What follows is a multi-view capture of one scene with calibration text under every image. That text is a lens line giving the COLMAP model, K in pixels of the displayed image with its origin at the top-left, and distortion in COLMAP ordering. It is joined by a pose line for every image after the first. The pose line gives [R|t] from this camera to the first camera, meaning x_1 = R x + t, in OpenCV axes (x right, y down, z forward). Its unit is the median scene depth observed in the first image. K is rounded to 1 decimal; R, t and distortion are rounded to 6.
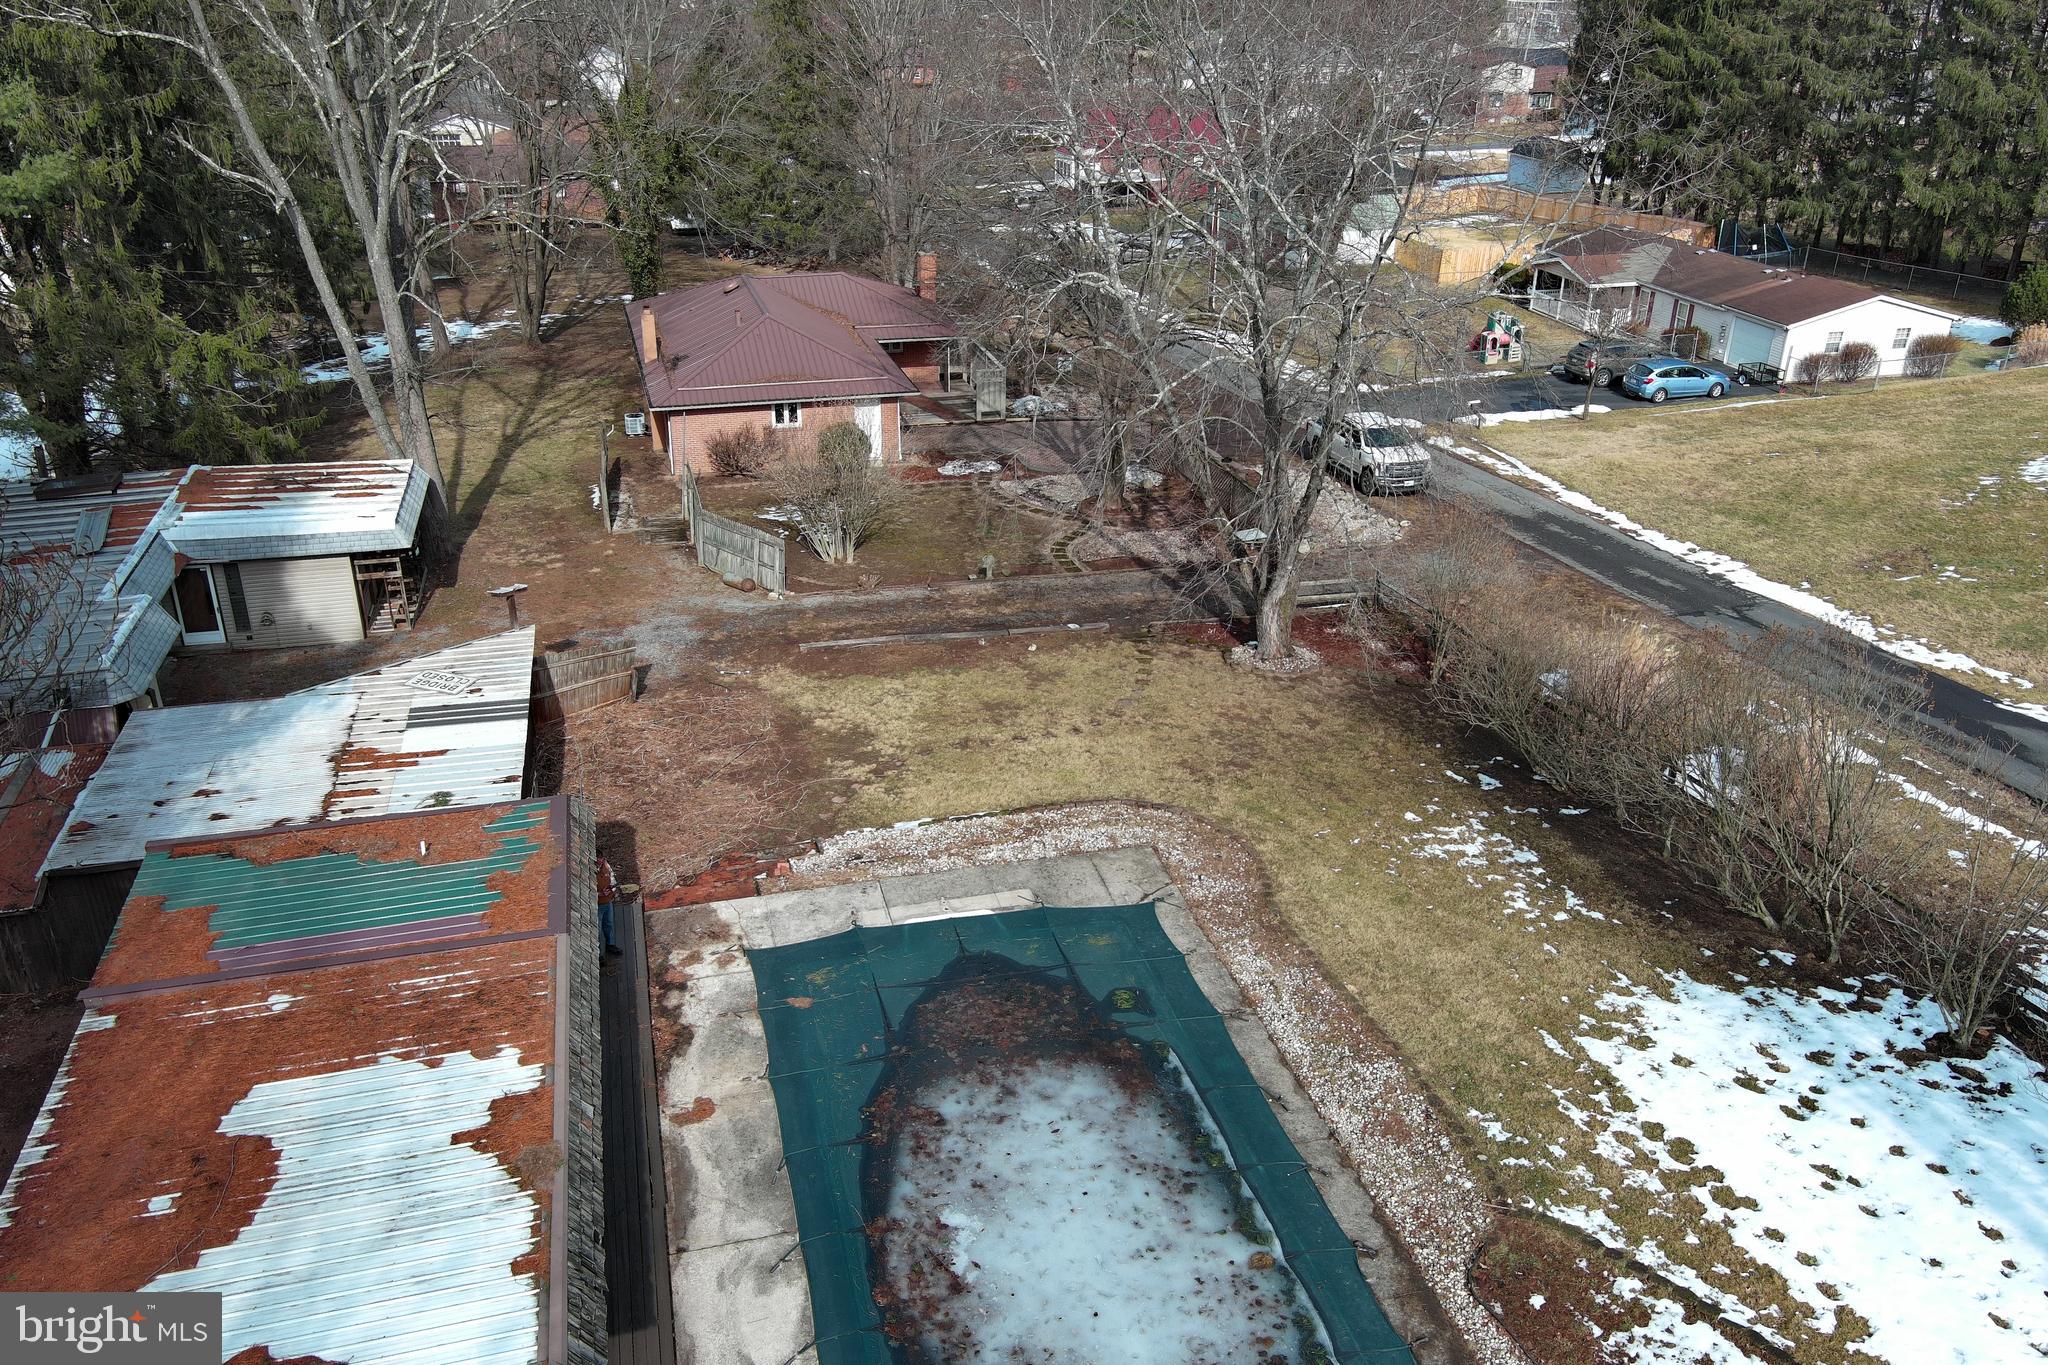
lens RADIAL K [[1580.0, 0, 1024.0], [0, 1580.0, 682.5], [0, 0, 1]] dist [0.022424, -0.047883]
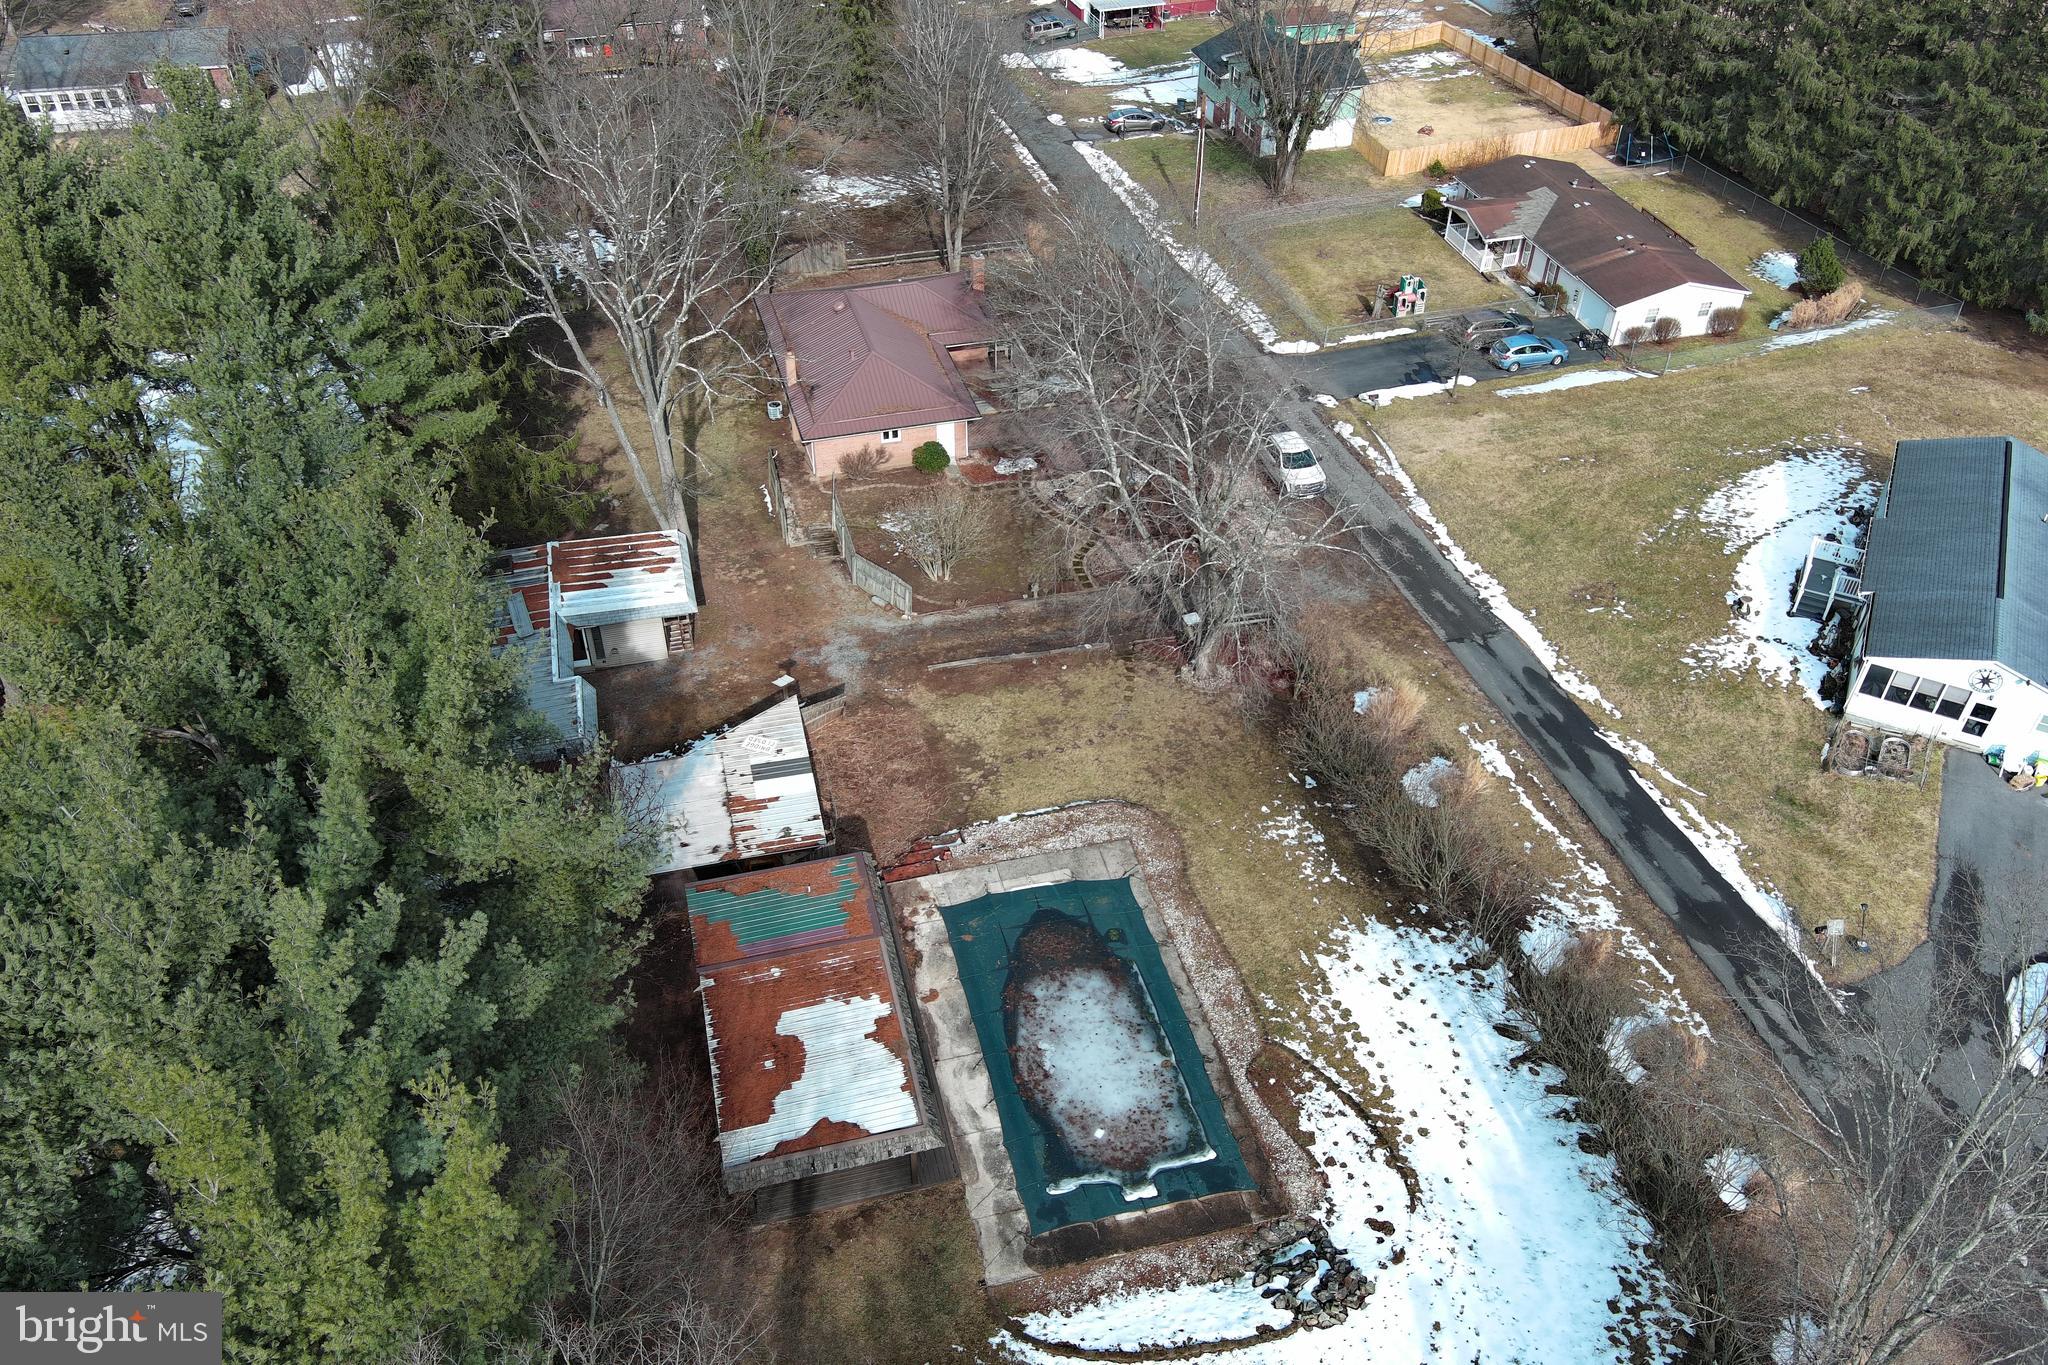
lens RADIAL K [[1580.0, 0, 1024.0], [0, 1580.0, 682.5], [0, 0, 1]] dist [0.022424, -0.047883]
pose [[0.999999, -0.000555, 0.001520, -0.051622], [0.000154, 0.967804, 0.251704, -0.549859], [-0.001611, -0.251703, 0.967803, -0.824769]]
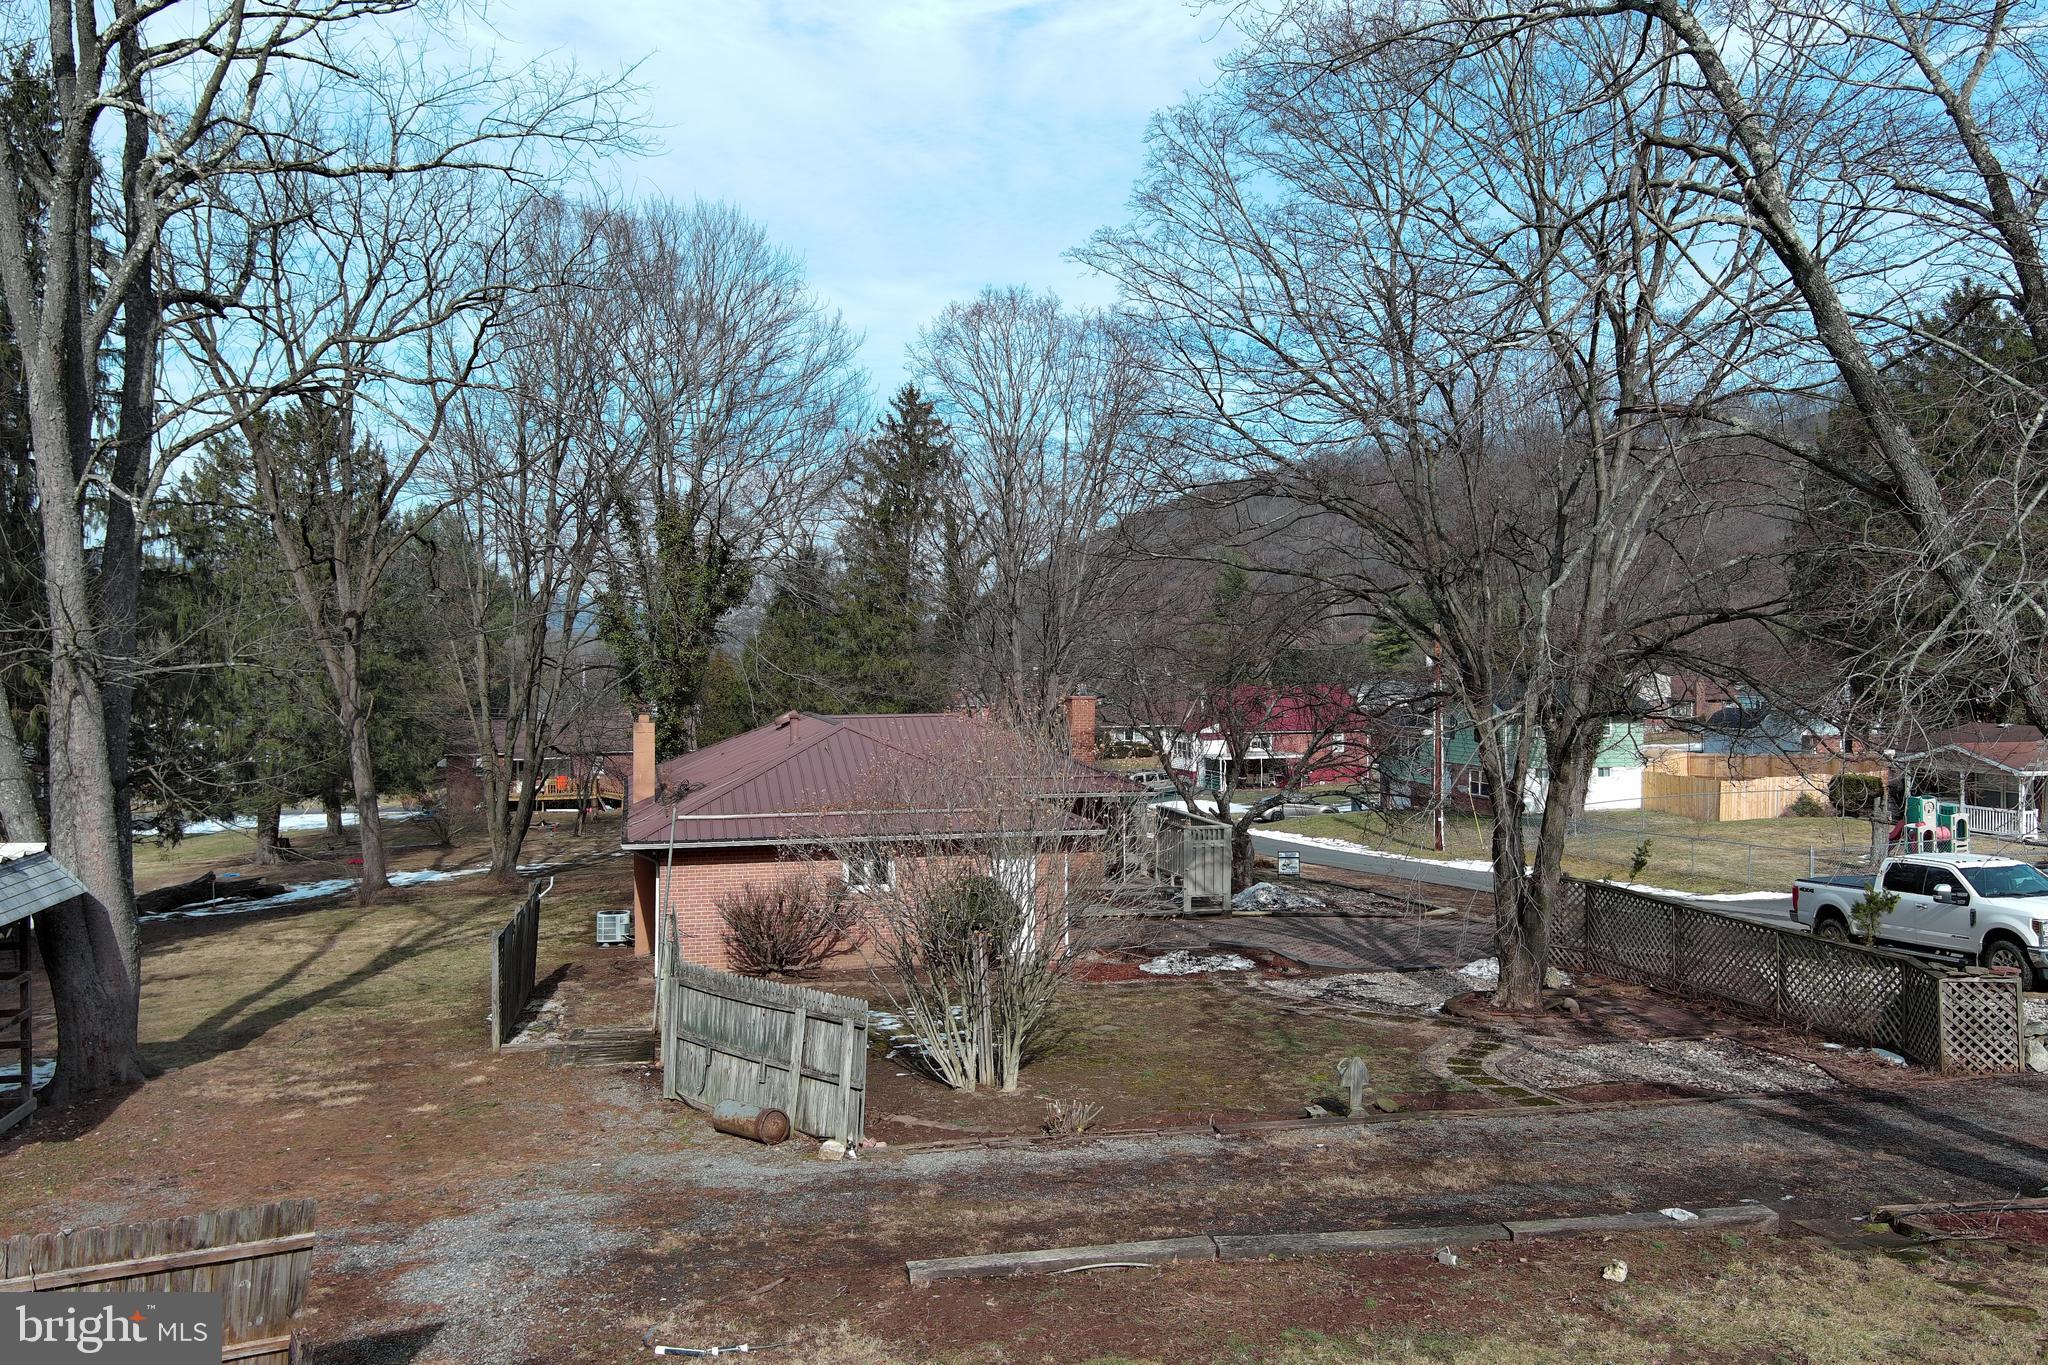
lens RADIAL K [[1586.3, 0, 1024.0], [0, 1586.3, 682.5], [0, 0, 1]] dist [-0.005277, 0.008828]
pose [[0.999310, -0.014246, -0.034301, -0.131682], [-0.001289, 0.909666, -0.415338, 0.004293], [0.037120, 0.415095, 0.909020, 0.816486]]
